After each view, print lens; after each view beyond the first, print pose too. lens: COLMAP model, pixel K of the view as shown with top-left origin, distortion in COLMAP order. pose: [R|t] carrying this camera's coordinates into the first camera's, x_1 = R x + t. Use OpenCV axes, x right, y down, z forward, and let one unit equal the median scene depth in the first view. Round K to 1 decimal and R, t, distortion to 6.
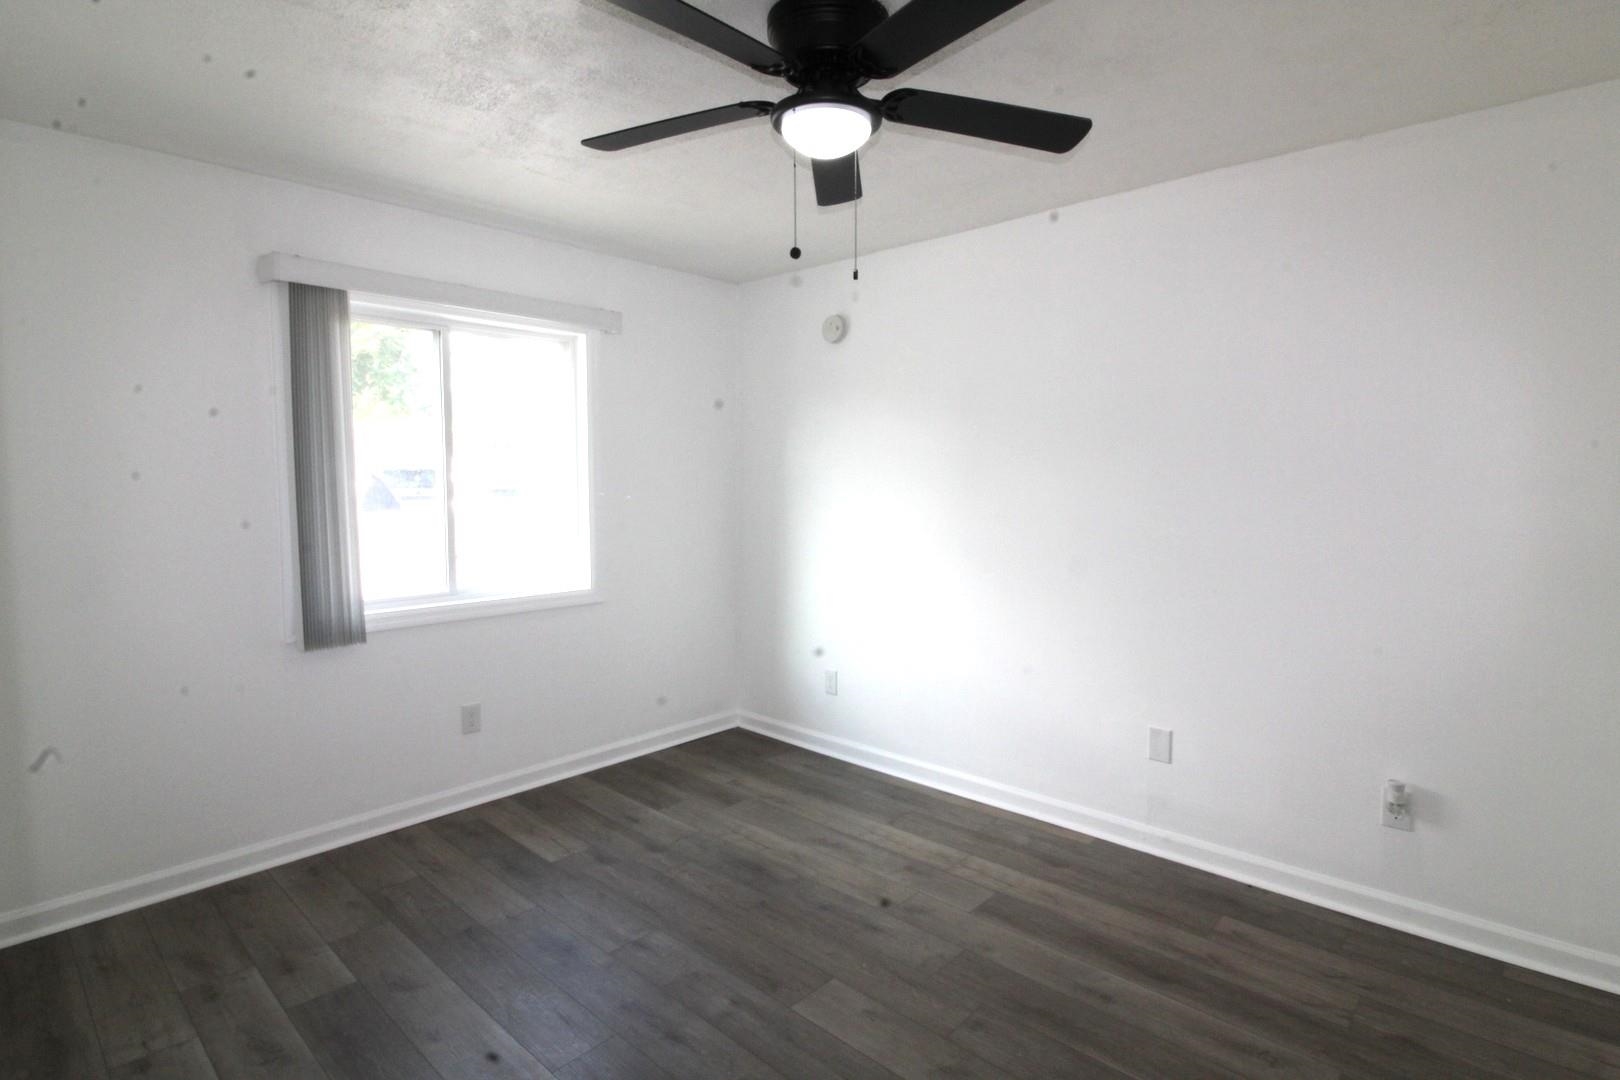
lens RADIAL K [[810.1, 0, 812.5], [0, 810.1, 537.2], [0, 0, 1]] dist [-0.006599, -0.002196]
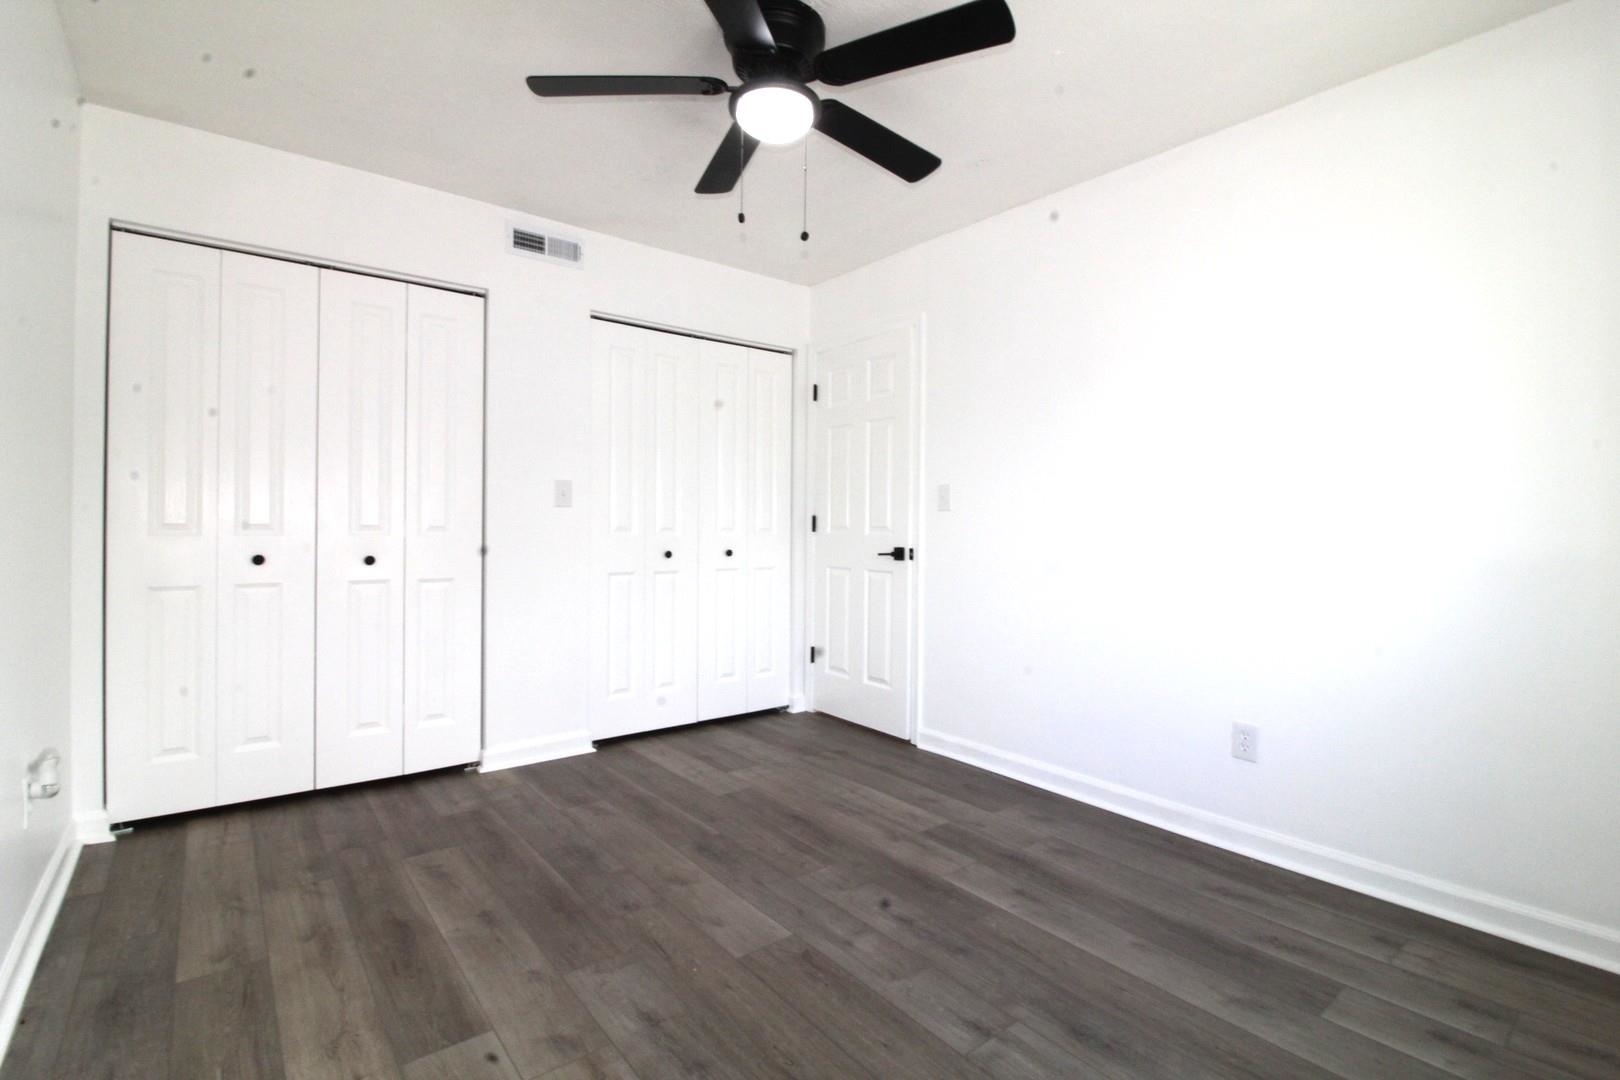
lens RADIAL K [[748.1, 0, 824.6], [0, 748.1, 536.9], [0, 0, 1]] dist [-0.009663, -0.004428]
pose [[-0.991288, -0.011874, 0.131178, -0.130569], [0.000181, 0.995805, 0.091506, 0.008490], [-0.131714, 0.090732, -0.987127, 1.343754]]
